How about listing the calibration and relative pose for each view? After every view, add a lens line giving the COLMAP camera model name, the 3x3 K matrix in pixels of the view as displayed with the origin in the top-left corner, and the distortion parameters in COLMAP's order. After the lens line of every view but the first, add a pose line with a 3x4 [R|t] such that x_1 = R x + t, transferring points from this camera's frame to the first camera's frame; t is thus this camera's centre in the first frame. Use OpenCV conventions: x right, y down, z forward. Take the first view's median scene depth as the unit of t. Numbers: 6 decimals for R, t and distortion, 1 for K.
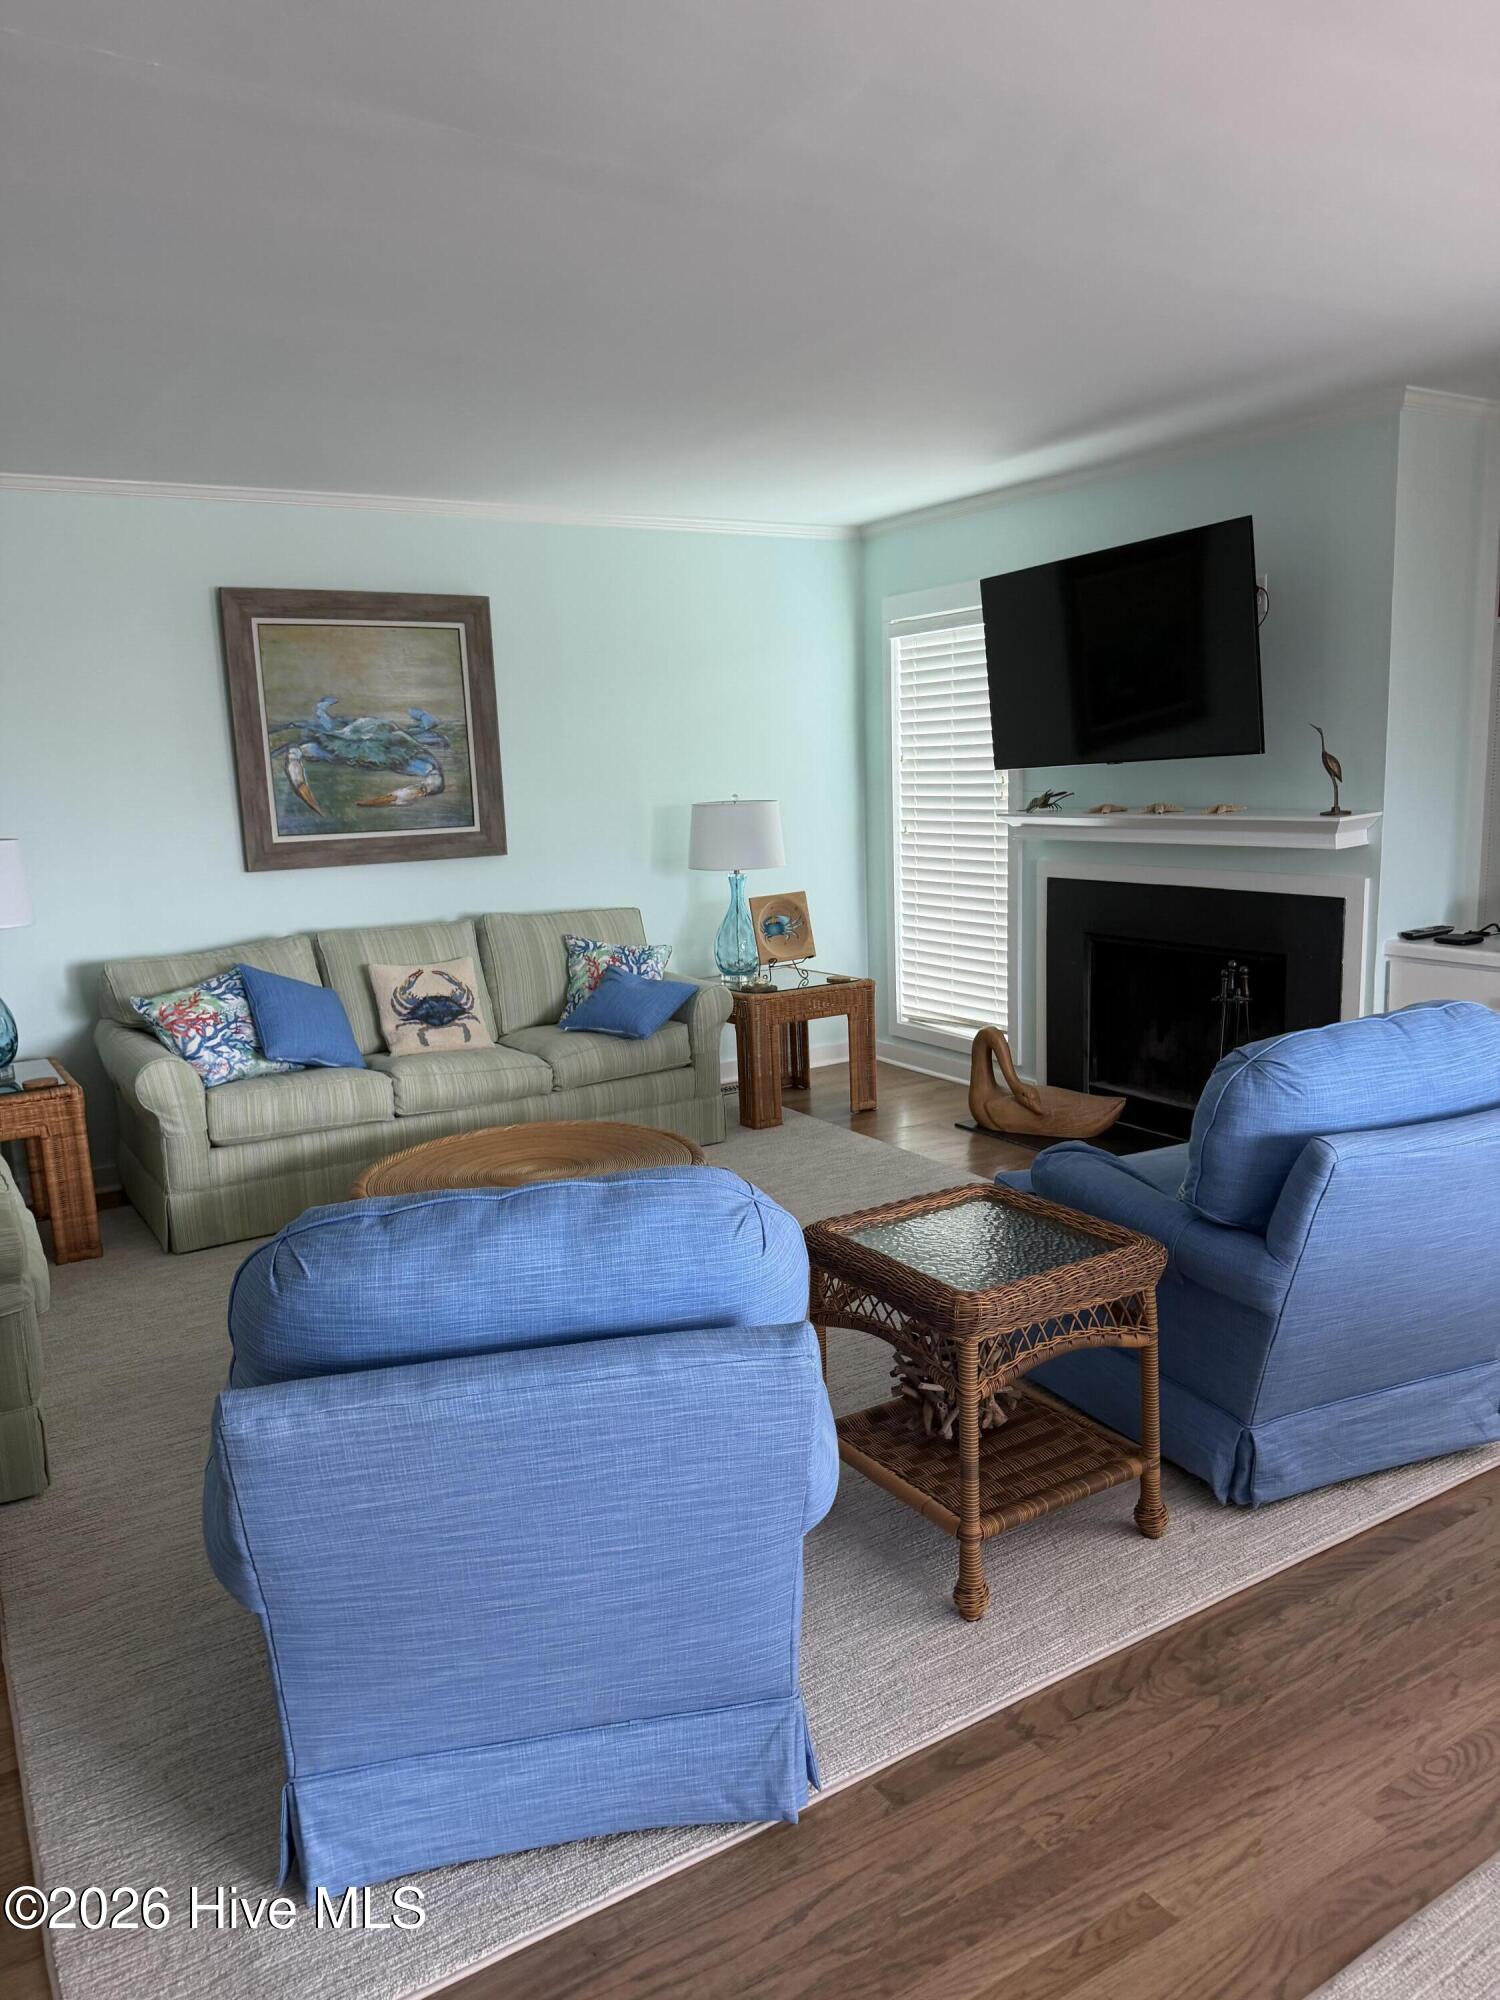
lens RADIAL K [[1411.7, 0, 750.0], [0, 1411.7, 1000.0], [0, 0, 1]] dist [0.049353, -0.038733]
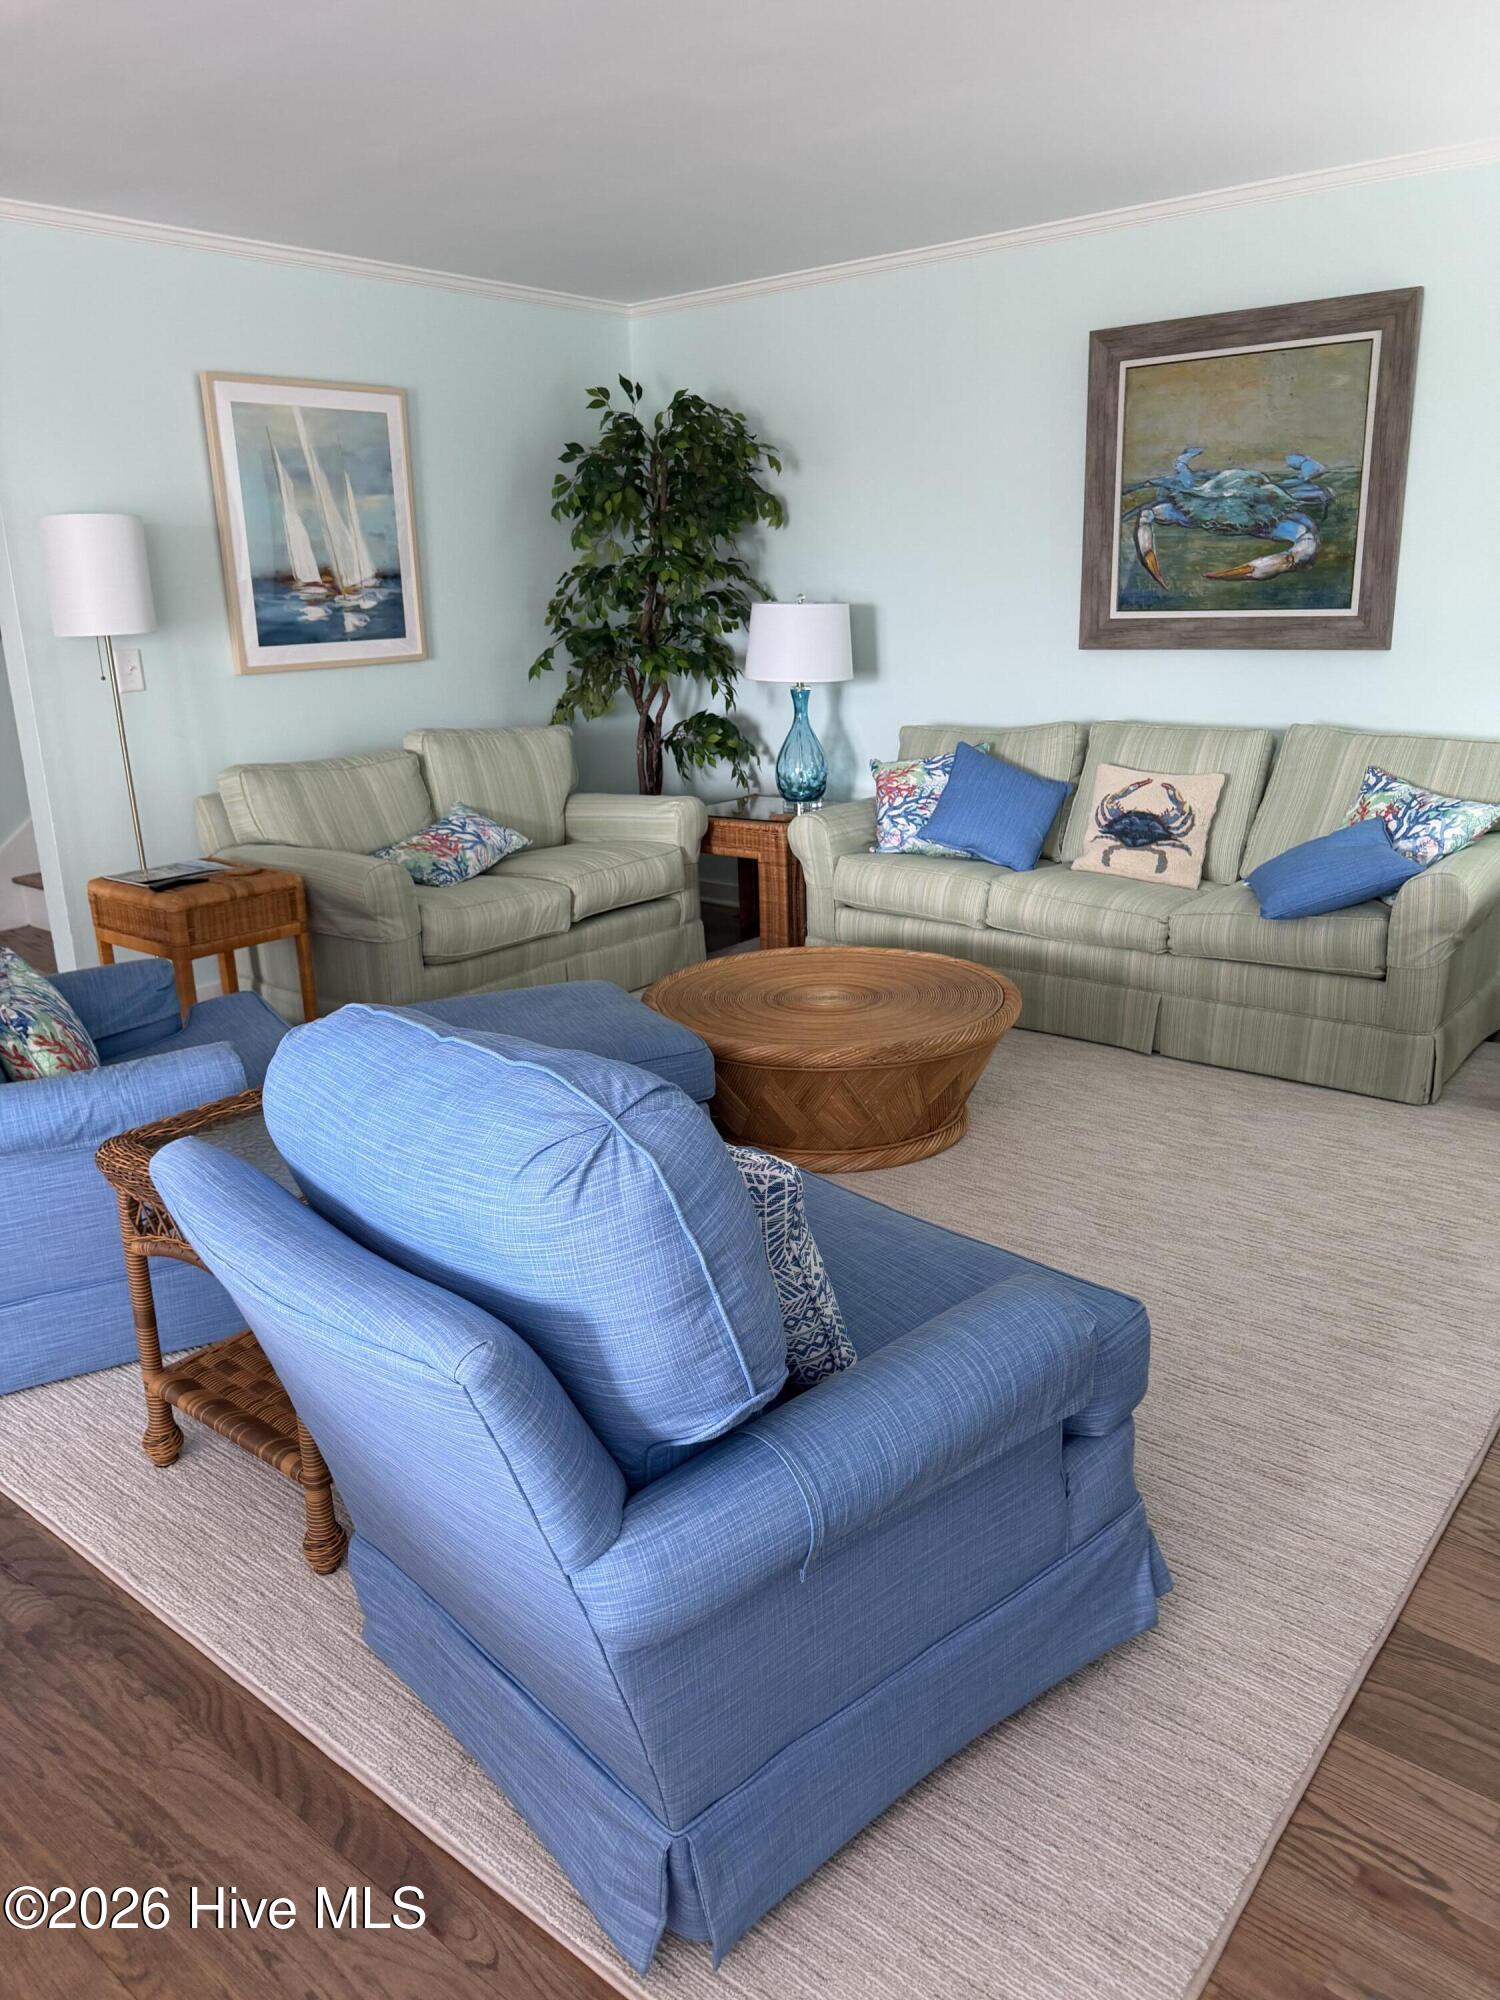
lens RADIAL K [[1405.1, 0, 750.0], [0, 1405.1, 1000.0], [0, 0, 1]] dist [0.043996, -0.103607]
pose [[0.312186, 0.297660, -0.902185, 0.492392], [-0.133644, 0.953964, 0.268499, -0.089037], [0.940574, 0.036750, 0.337595, 0.479452]]
